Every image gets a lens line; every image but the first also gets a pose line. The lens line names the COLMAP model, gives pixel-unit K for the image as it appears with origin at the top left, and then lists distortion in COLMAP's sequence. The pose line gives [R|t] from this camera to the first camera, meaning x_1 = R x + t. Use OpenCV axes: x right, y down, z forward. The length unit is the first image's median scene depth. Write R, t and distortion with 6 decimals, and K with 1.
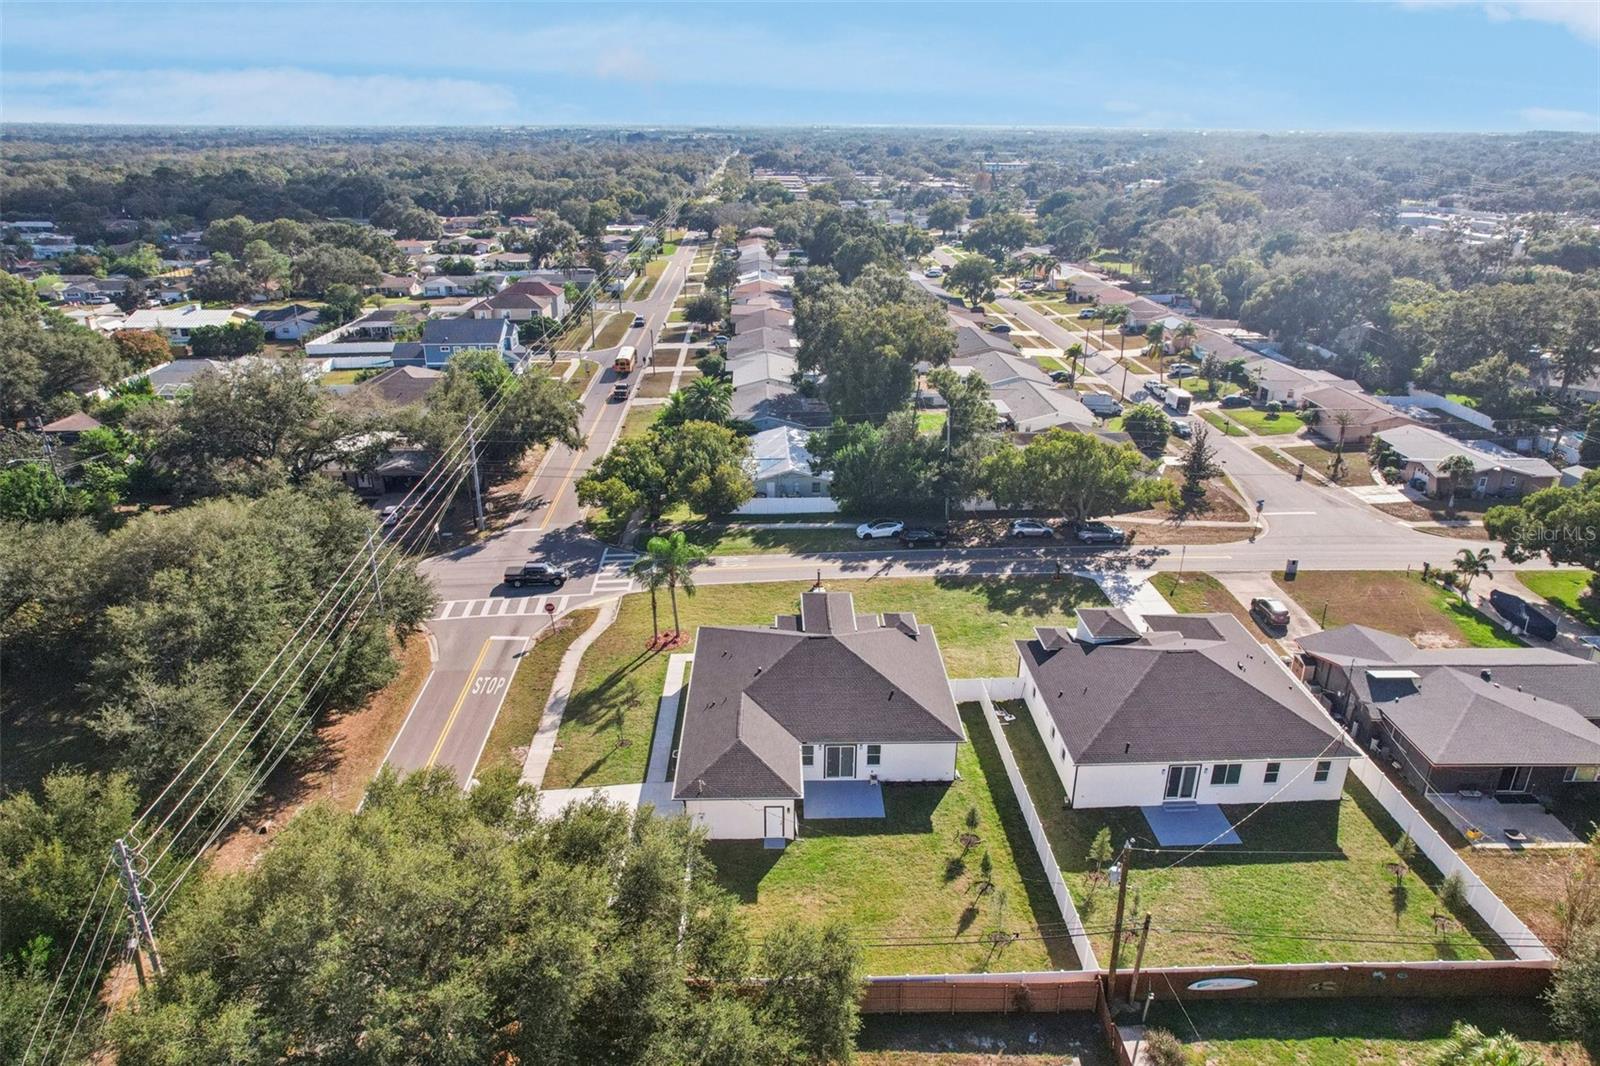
lens RADIAL K [[1055.7, 0, 810.4], [0, 1055.7, 528.8], [0, 0, 1]] dist [-0.029386, 0.003514]
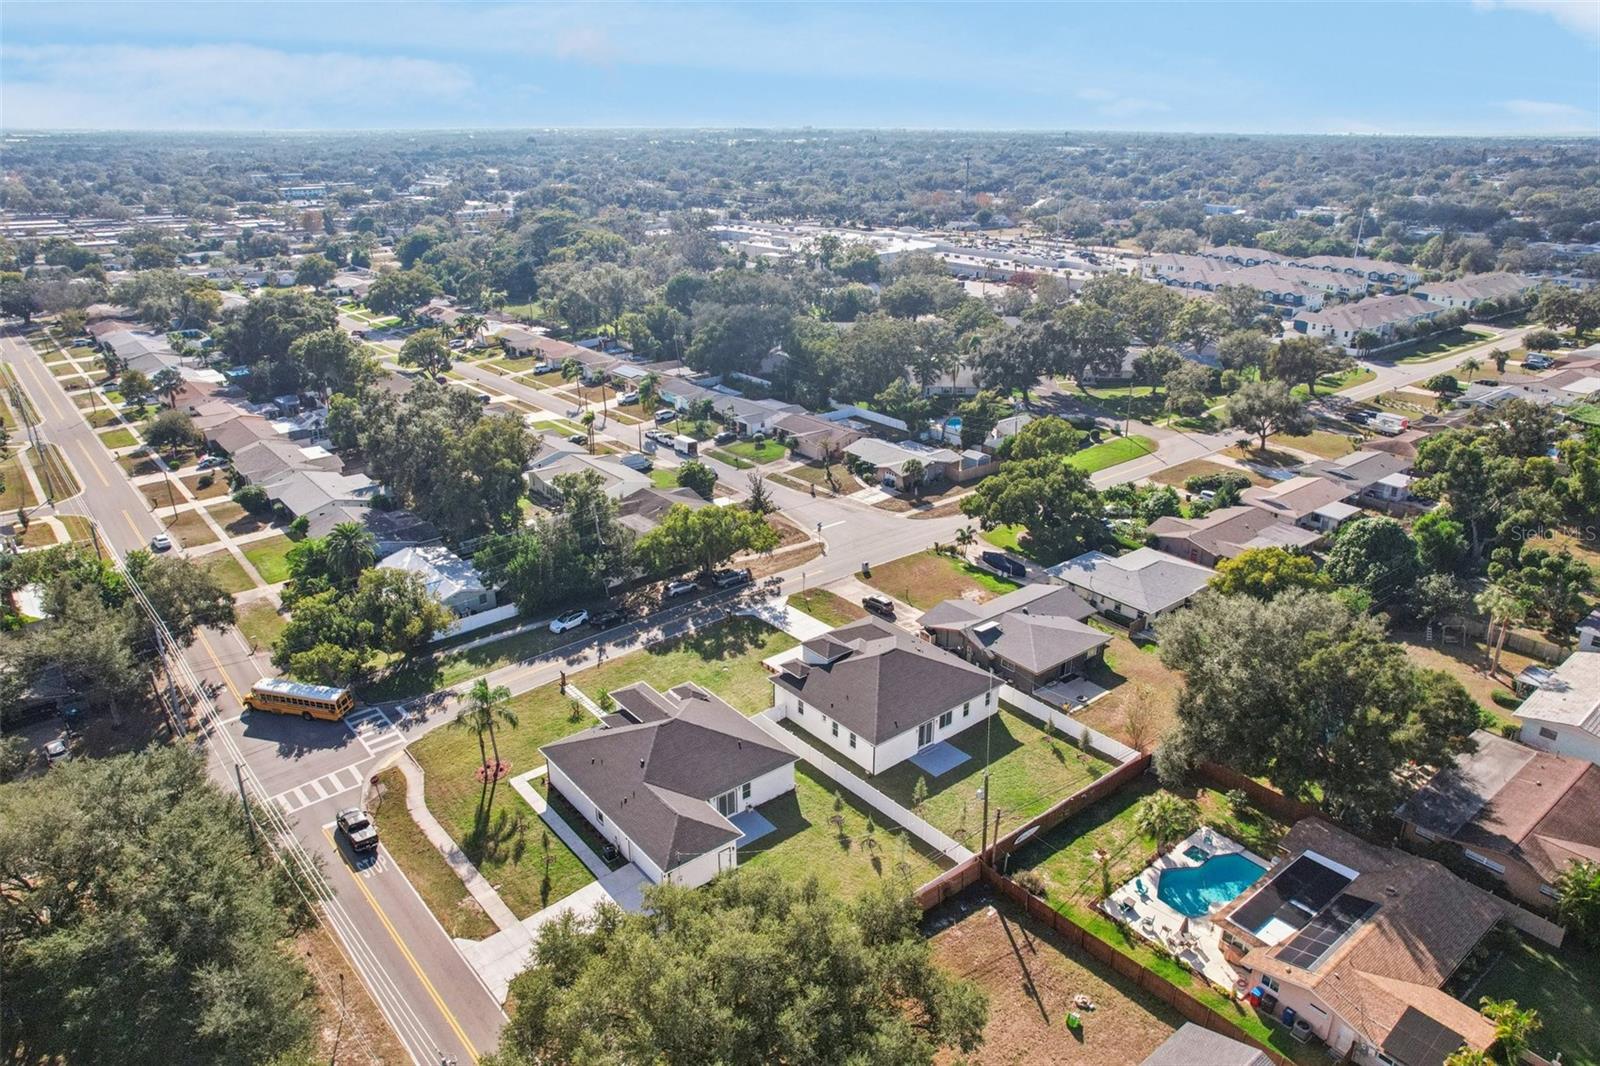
lens RADIAL K [[1055.7, 0, 810.4], [0, 1055.7, 528.8], [0, 0, 1]] dist [-0.029386, 0.003514]
pose [[0.796858, -0.229642, 0.558821, -0.378284], [0.226741, 0.971009, 0.075701, -0.136750], [-0.560004, 0.066385, 0.825826, -0.139215]]
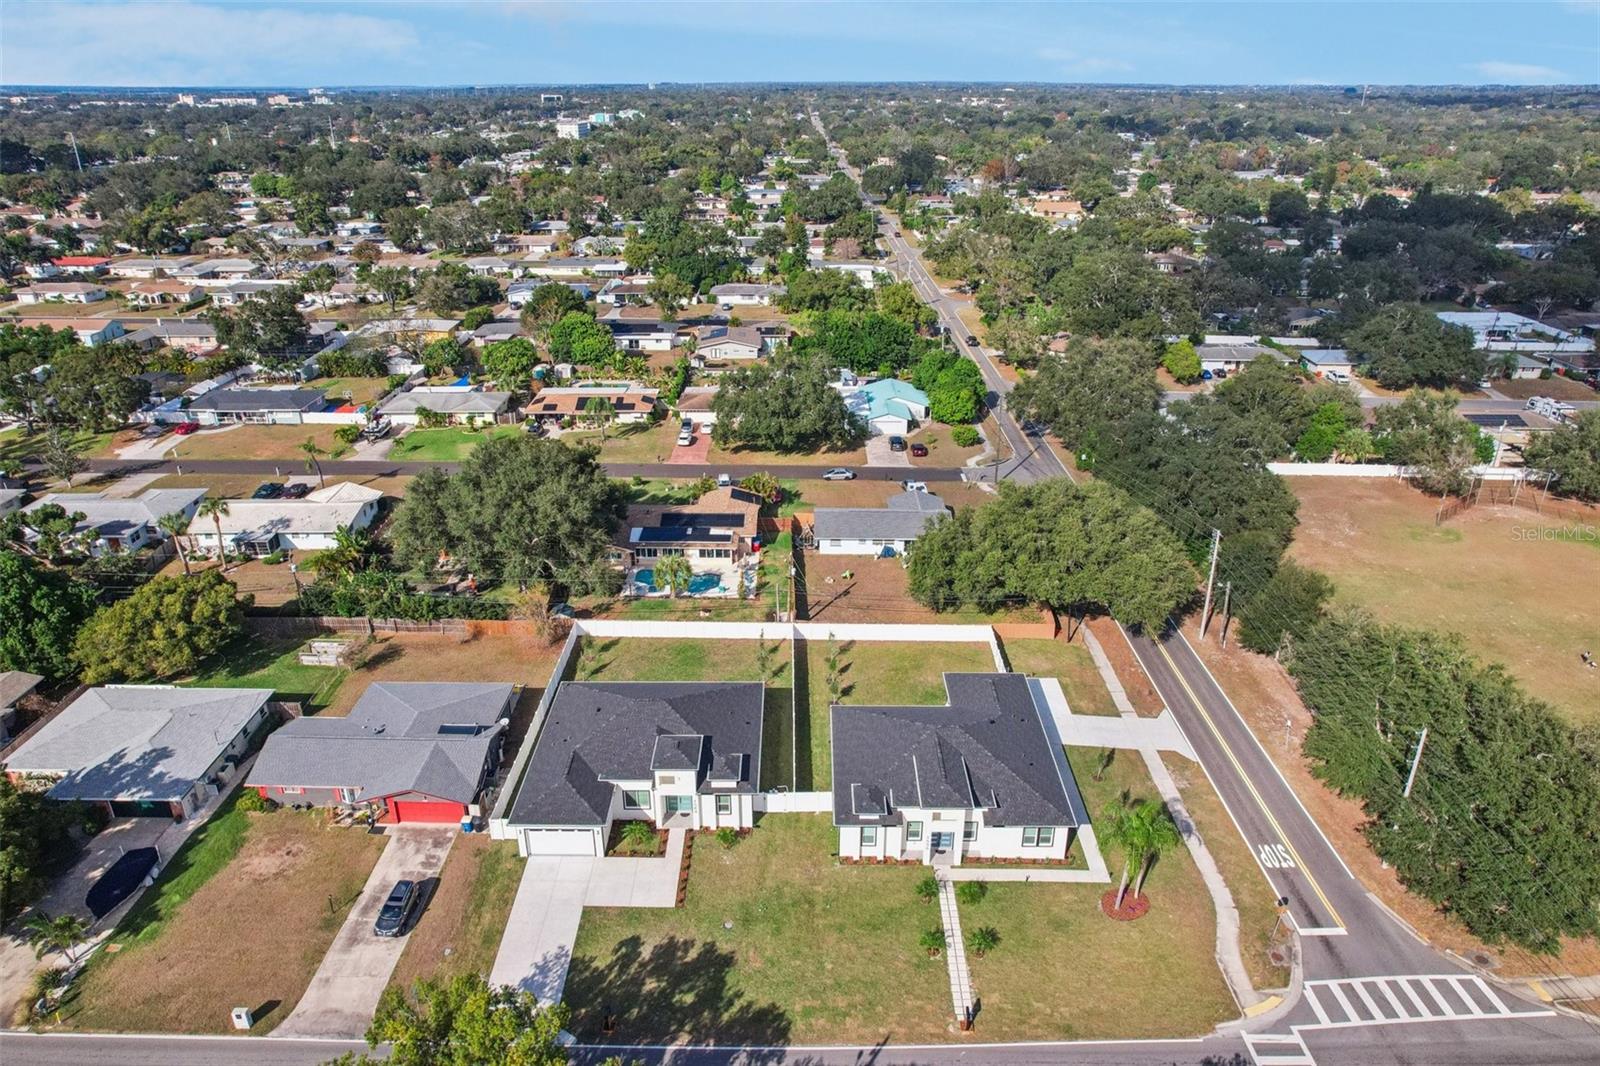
lens RADIAL K [[1055.7, 0, 810.4], [0, 1055.7, 528.8], [0, 0, 1]] dist [-0.029386, 0.003514]
pose [[-0.999285, -0.017180, 0.033691, 0.085476], [0.011245, 0.715598, 0.698422, -0.615918], [-0.036108, 0.698301, -0.714893, 1.209475]]
